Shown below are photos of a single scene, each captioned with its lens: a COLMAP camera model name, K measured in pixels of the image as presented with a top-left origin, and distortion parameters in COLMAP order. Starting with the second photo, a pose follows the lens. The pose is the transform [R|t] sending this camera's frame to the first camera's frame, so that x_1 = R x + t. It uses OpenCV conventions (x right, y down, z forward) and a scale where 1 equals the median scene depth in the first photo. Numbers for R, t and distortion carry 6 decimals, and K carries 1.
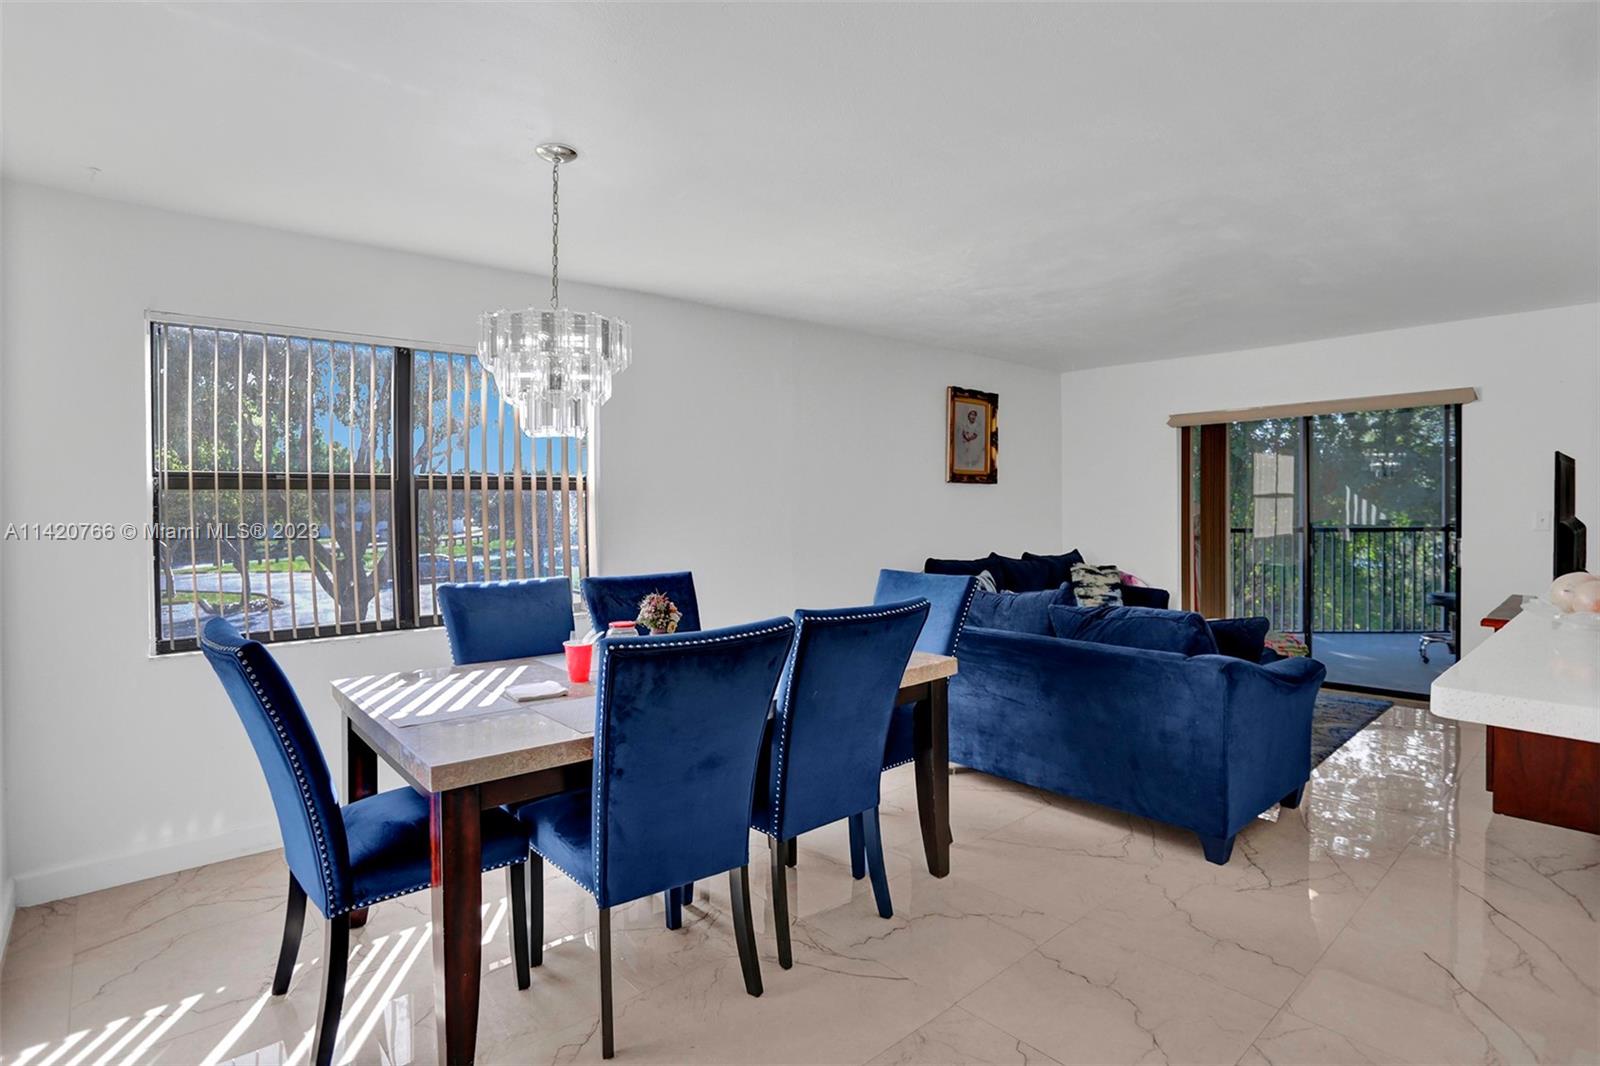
lens RADIAL K [[806.6, 0, 792.3], [0, 806.6, 510.6], [0, 0, 1]] dist [-0.088333, 0.038399]
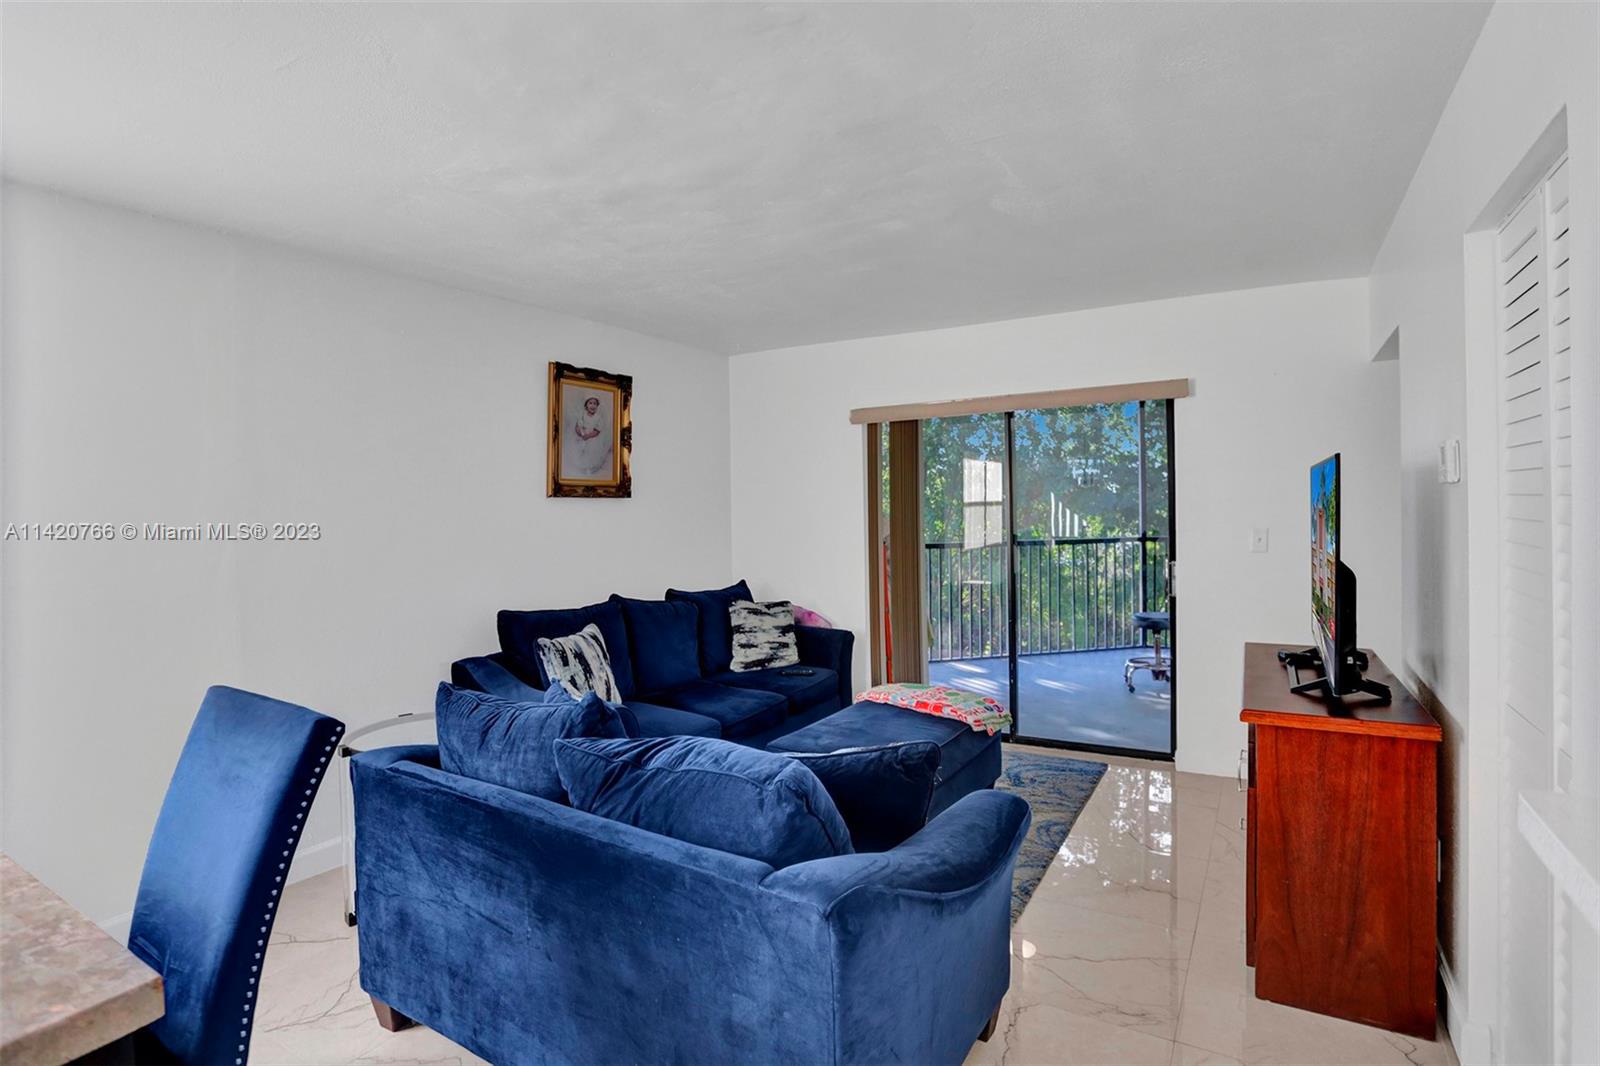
lens RADIAL K [[806.6, 0, 792.3], [0, 806.6, 510.6], [0, 0, 1]] dist [-0.088333, 0.038399]
pose [[0.952780, -0.011021, 0.303462, 0.176217], [0.013500, 0.999890, -0.006073, -0.015231], [-0.303362, 0.009883, 0.952824, 0.253963]]
